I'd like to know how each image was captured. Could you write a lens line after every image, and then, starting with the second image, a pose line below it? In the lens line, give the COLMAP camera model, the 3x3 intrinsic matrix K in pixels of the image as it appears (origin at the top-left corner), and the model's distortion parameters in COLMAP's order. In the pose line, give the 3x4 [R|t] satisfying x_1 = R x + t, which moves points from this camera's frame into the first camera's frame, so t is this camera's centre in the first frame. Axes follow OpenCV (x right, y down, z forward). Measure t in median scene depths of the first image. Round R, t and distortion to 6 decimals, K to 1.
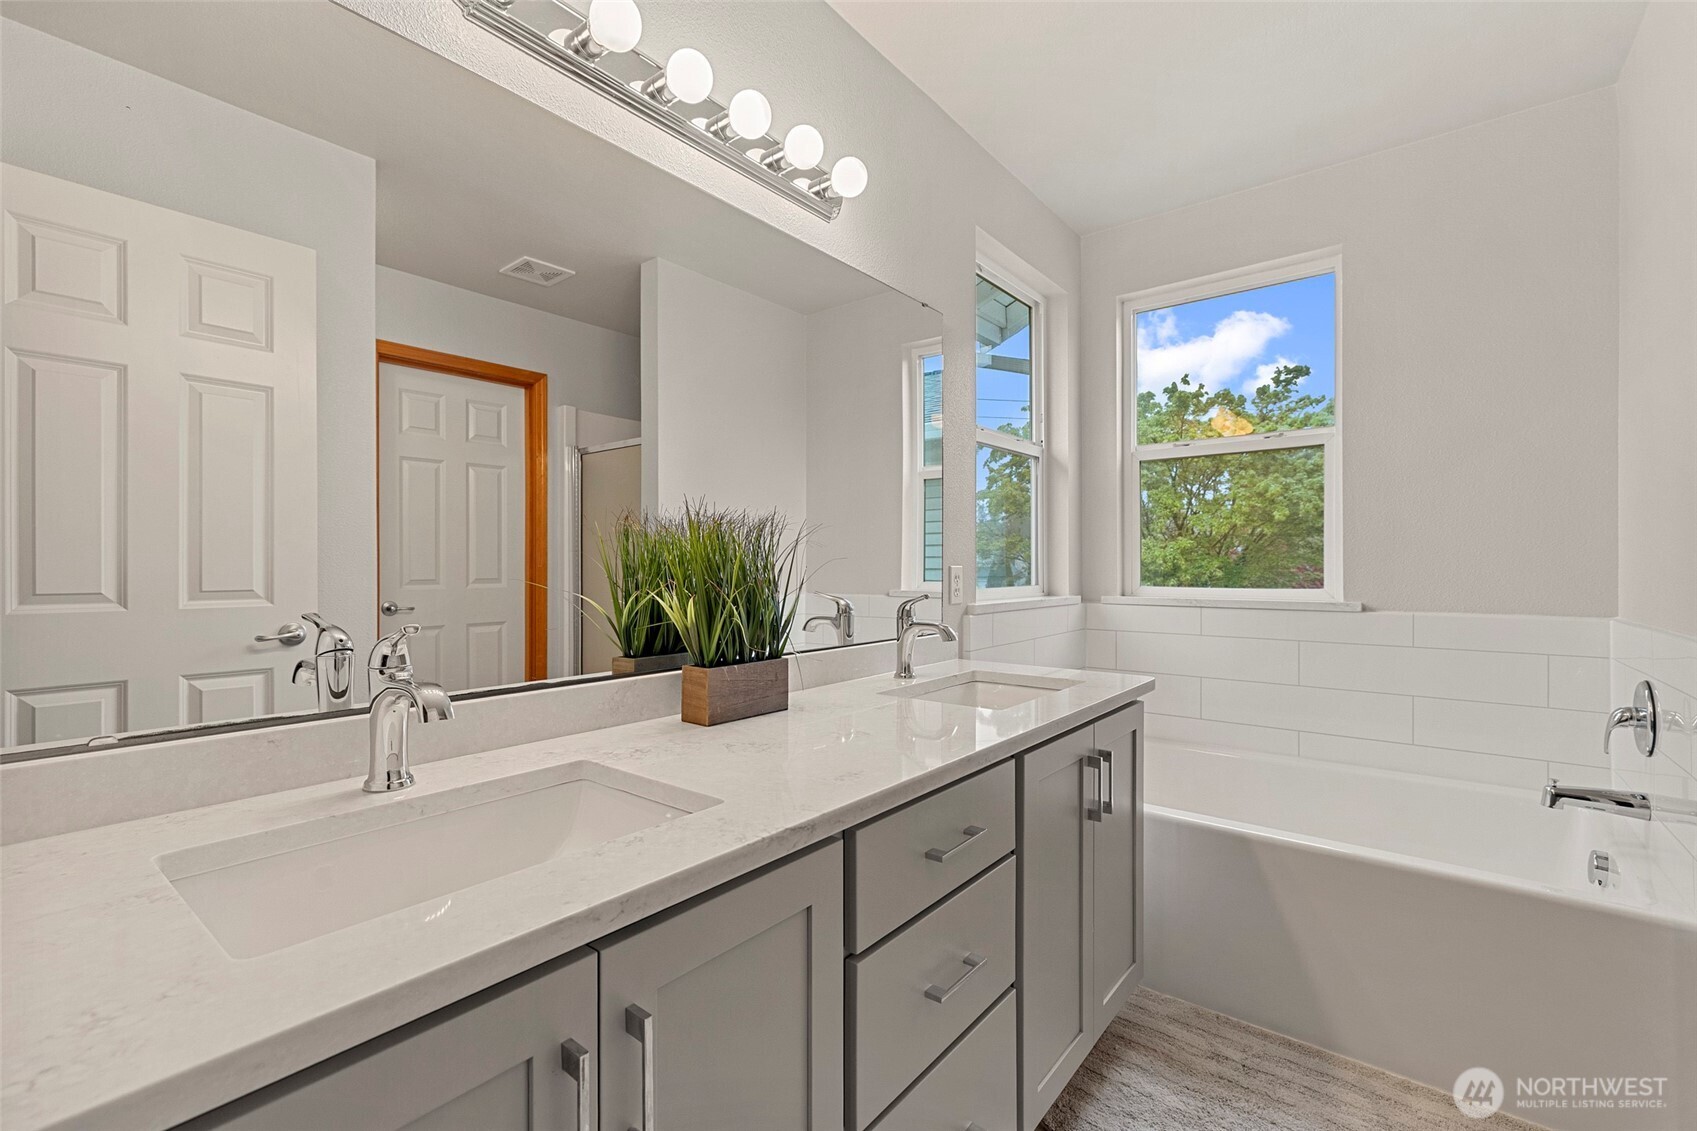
lens RADIAL K [[711.8, 0, 849.8], [0, 711.8, 565.8], [0, 0, 1]] dist [0.000425, -0.000735]
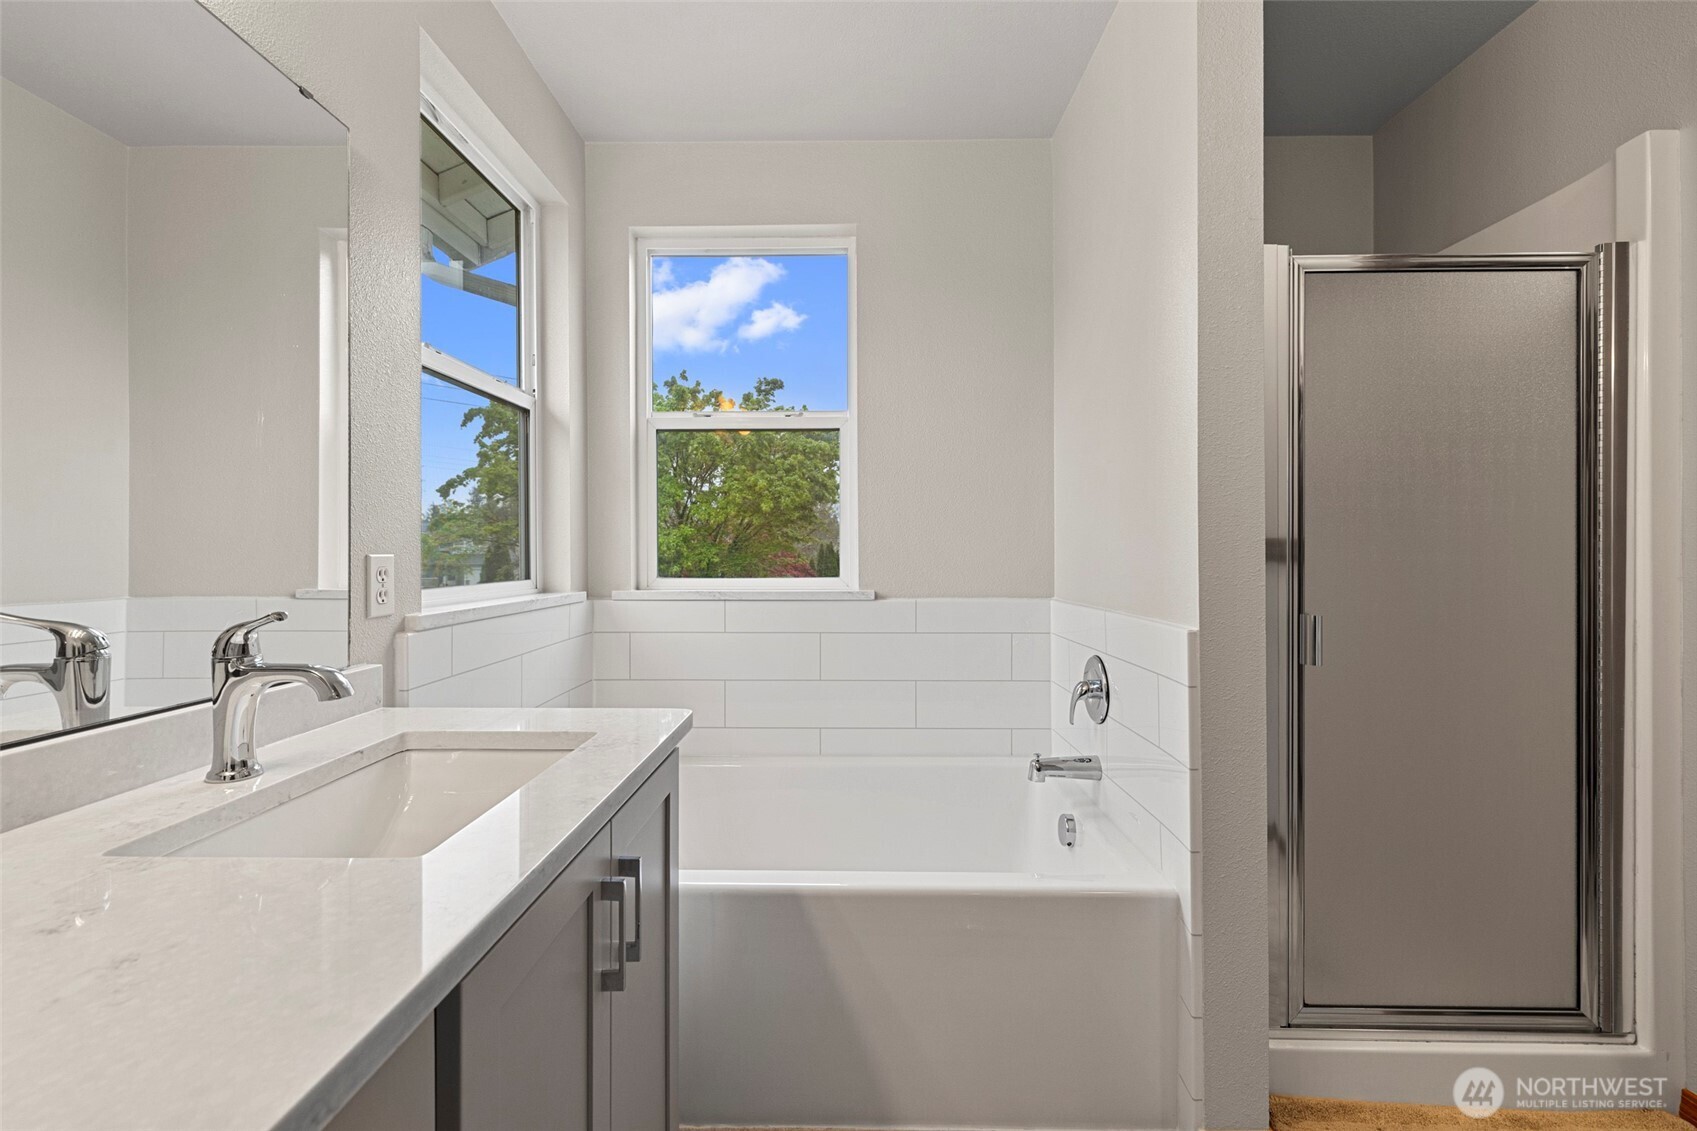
lens RADIAL K [[711.8, 0, 845.7], [0, 711.8, 556.4], [0, 0, 1]] dist [0.000425, -0.000735]
pose [[0.786770, -0.003924, 0.617234, 0.068943], [0.000609, 0.999984, 0.005581, -0.001069], [-0.617247, -0.004015, 0.786760, 0.217293]]
